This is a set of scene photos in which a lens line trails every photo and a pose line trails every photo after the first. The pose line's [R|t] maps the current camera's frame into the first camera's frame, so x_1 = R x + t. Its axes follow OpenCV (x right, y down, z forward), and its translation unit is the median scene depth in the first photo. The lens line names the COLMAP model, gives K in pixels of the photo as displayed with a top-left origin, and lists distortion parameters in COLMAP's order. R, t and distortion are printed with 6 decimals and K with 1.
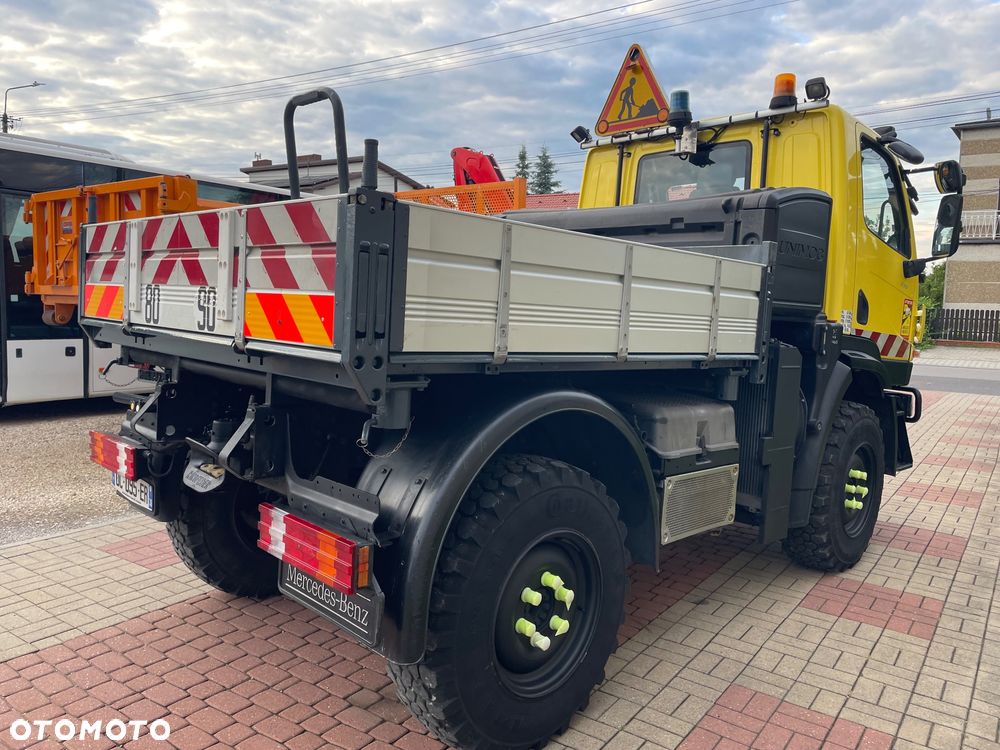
lens RADIAL K [[755.5, 0, 501.0], [0, 755.5, 365.2], [0, 0, 1]] dist [0.085684, -0.109076]
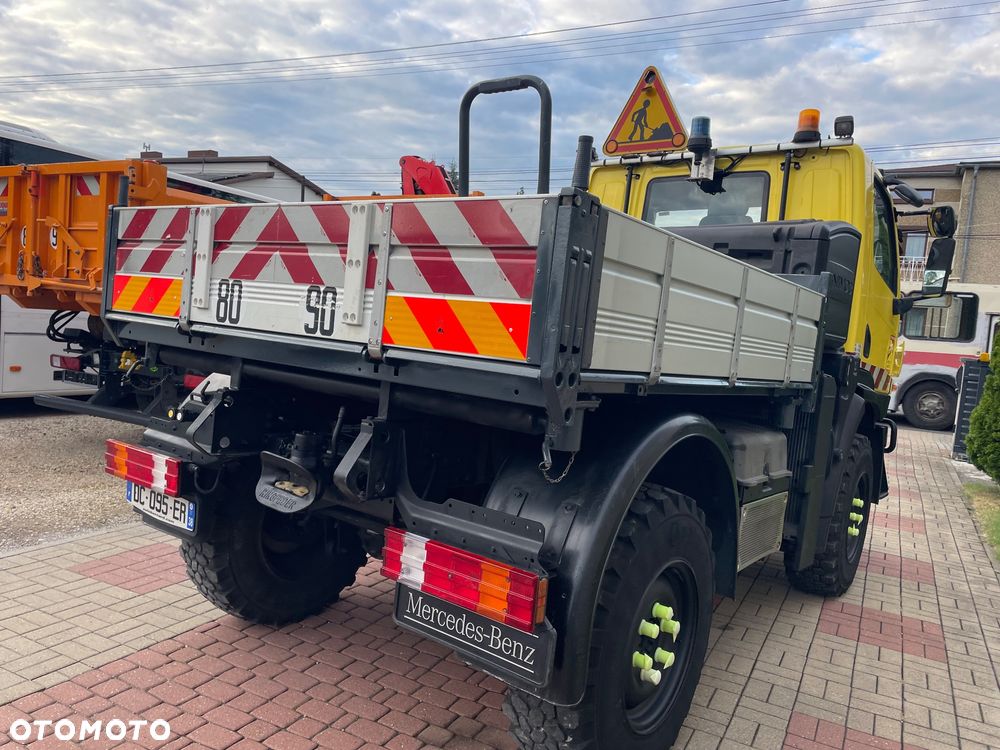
lens RADIAL K [[755.5, 0, 496.9], [0, 755.5, 383.5], [0, 0, 1]] dist [0.085684, -0.109076]
pose [[0.989090, 0.039990, 0.141781, -0.206441], [-0.040344, 0.999186, -0.000378, 0.002789], [-0.141680, -0.005346, 0.989898, 0.055124]]
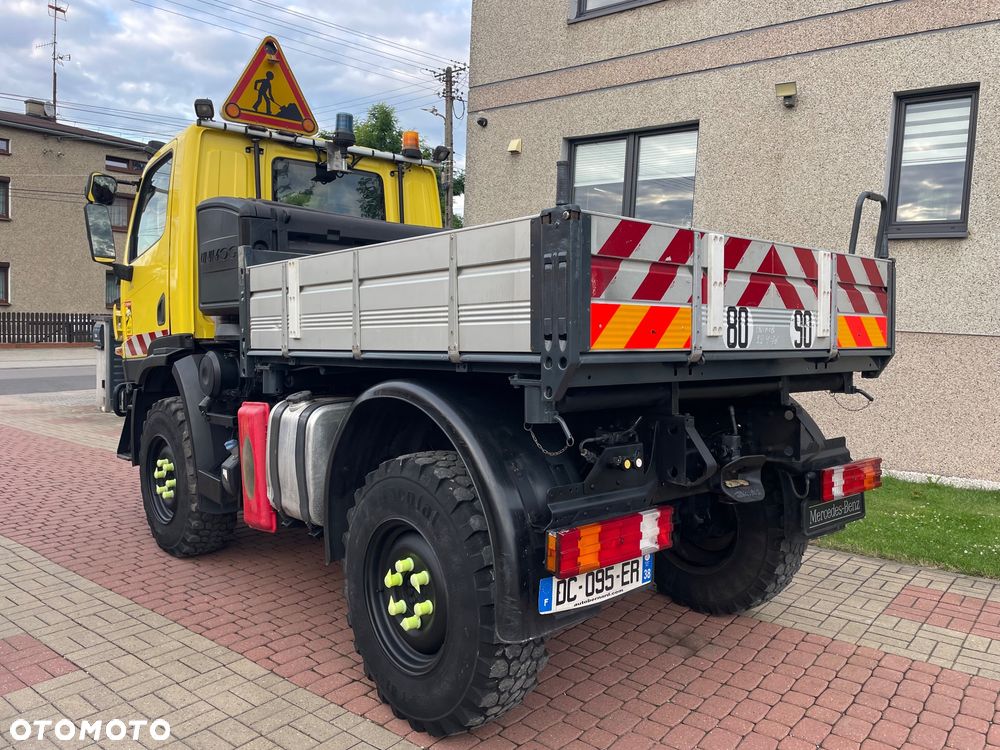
lens RADIAL K [[755.5, 0, 512.8], [0, 755.5, 373.2], [0, 0, 1]] dist [0.085684, -0.109076]
pose [[0.053203, -0.092465, 0.994293, -1.087123], [0.074198, 0.993317, 0.088404, -0.098348], [-0.995823, 0.069071, 0.059709, 0.943000]]
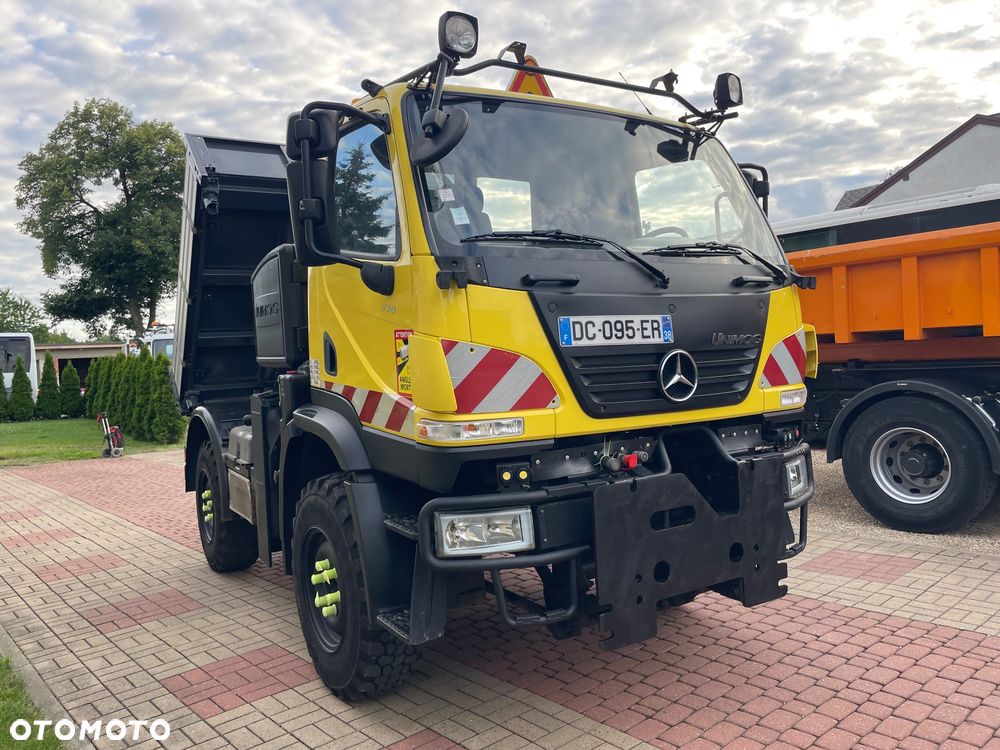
lens RADIAL K [[755.5, 0, 502.9], [0, 755.5, 365.7], [0, 0, 1]] dist [0.085684, -0.109076]
pose [[-0.225540, -0.006782, -0.974210, 1.454242], [-0.038635, 0.999251, 0.001988, -0.088298], [0.973468, 0.038087, -0.225633, 1.653264]]
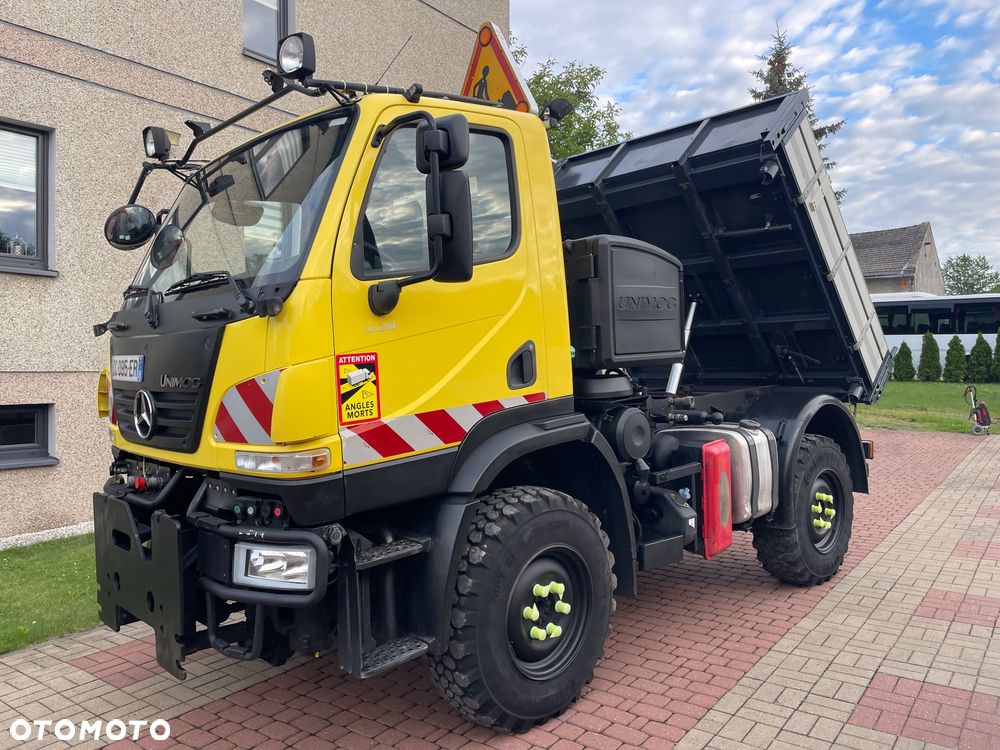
lens RADIAL K [[755.5, 0, 503.3], [0, 755.5, 364.4], [0, 0, 1]] dist [0.085684, -0.109076]
pose [[-0.999768, -0.001529, 0.021500, 0.203219], [0.000632, 0.994970, 0.100171, -0.223332], [-0.021545, 0.100161, -0.994738, 2.489385]]
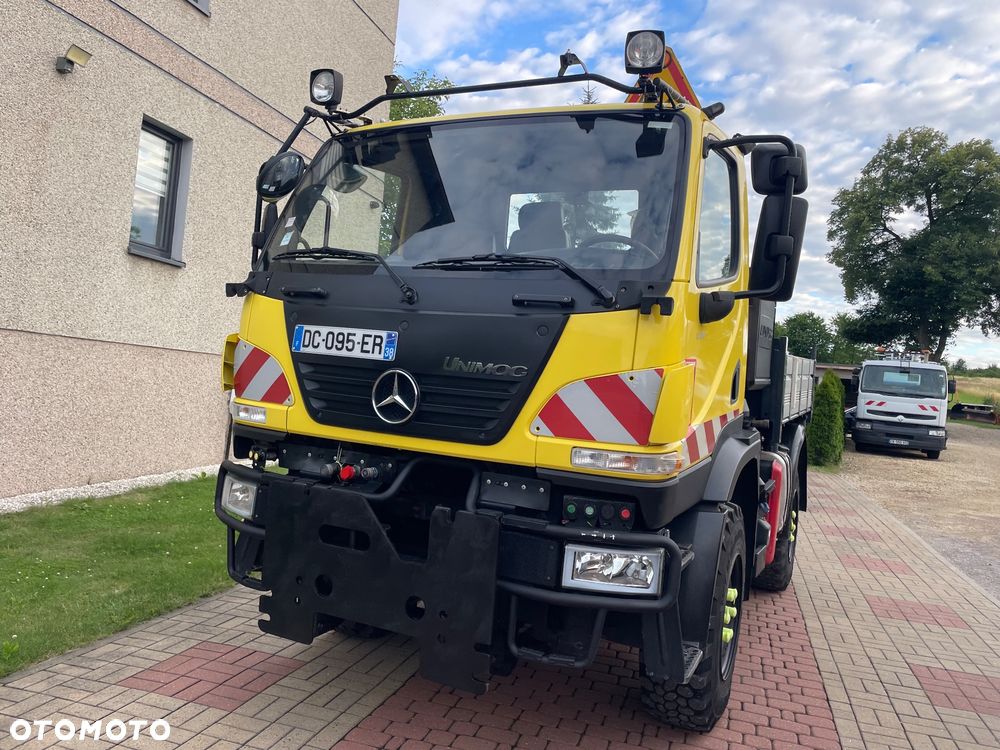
lens RADIAL K [[755.5, 0, 511.8], [0, 755.5, 367.9], [0, 0, 1]] dist [0.085684, -0.109076]
pose [[-0.938120, -0.104111, -0.330289, 0.766935], [-0.134603, 0.988369, 0.070767, -0.181296], [0.319080, 0.110846, -0.941223, 2.403759]]
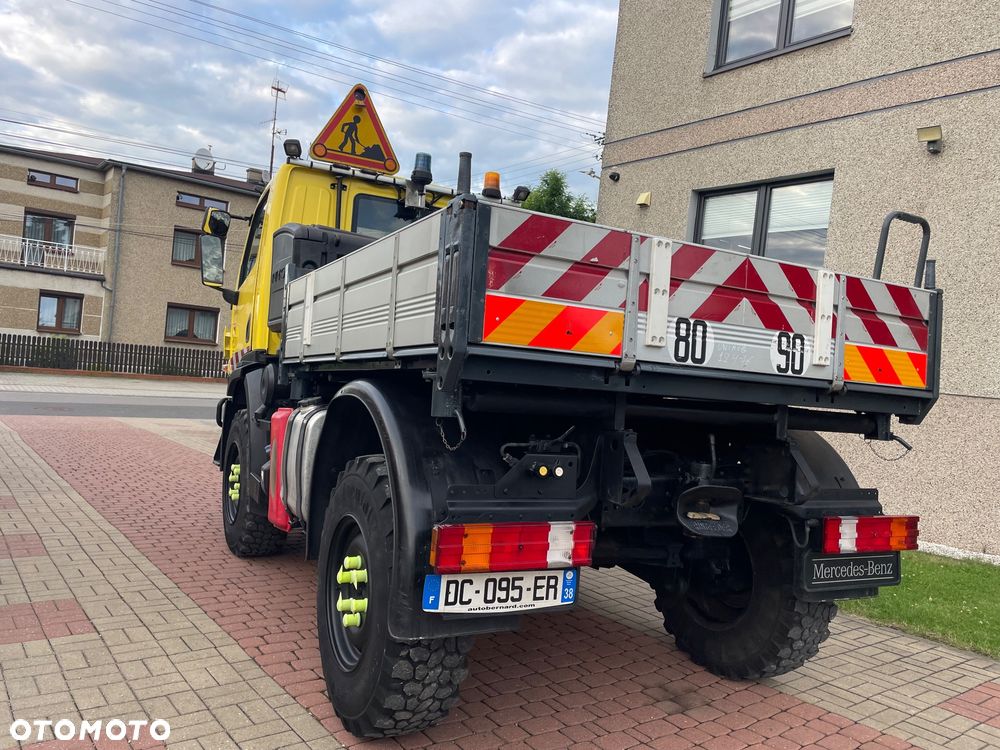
lens RADIAL K [[755.5, 0, 504.1], [0, 755.5, 385.0], [0, 0, 1]] dist [0.085684, -0.109076]
pose [[0.288900, -0.012740, 0.957275, -1.046618], [0.017629, 0.999813, 0.007985, -0.030824], [-0.957197, 0.014569, 0.289070, 0.734131]]
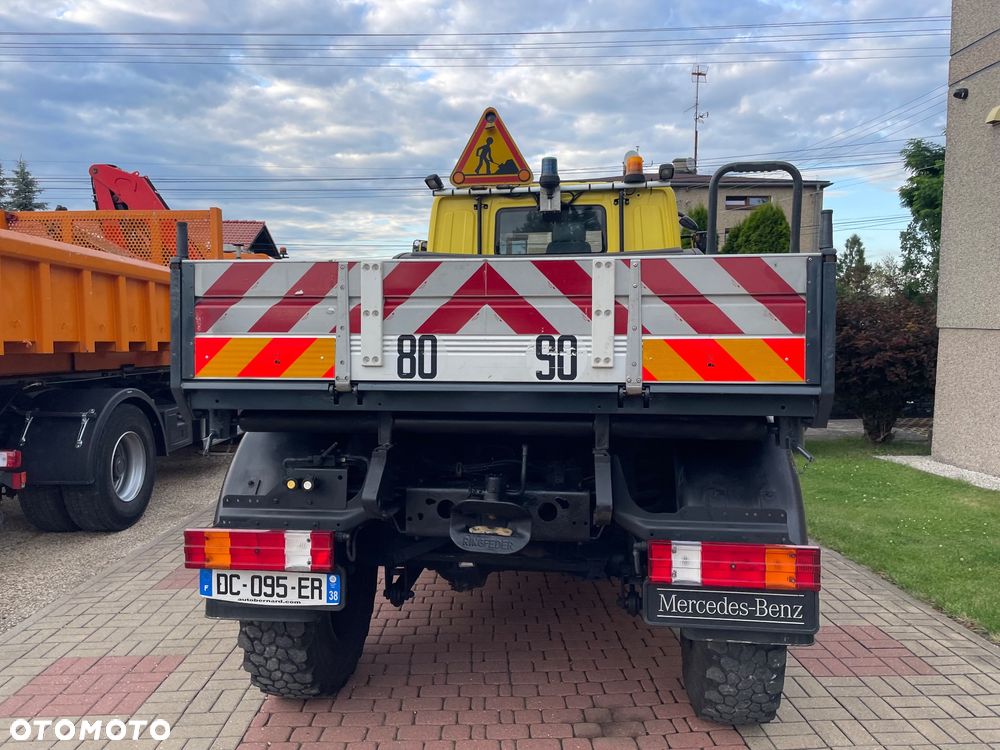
lens RADIAL K [[755.5, 0, 514.4], [0, 755.5, 382.3], [0, 0, 1]] dist [0.085684, -0.109076]
pose [[0.781995, -0.064279, 0.619962, -0.702218], [0.079811, 0.996806, 0.002680, -0.033895], [-0.618154, 0.047384, 0.784627, 0.187943]]
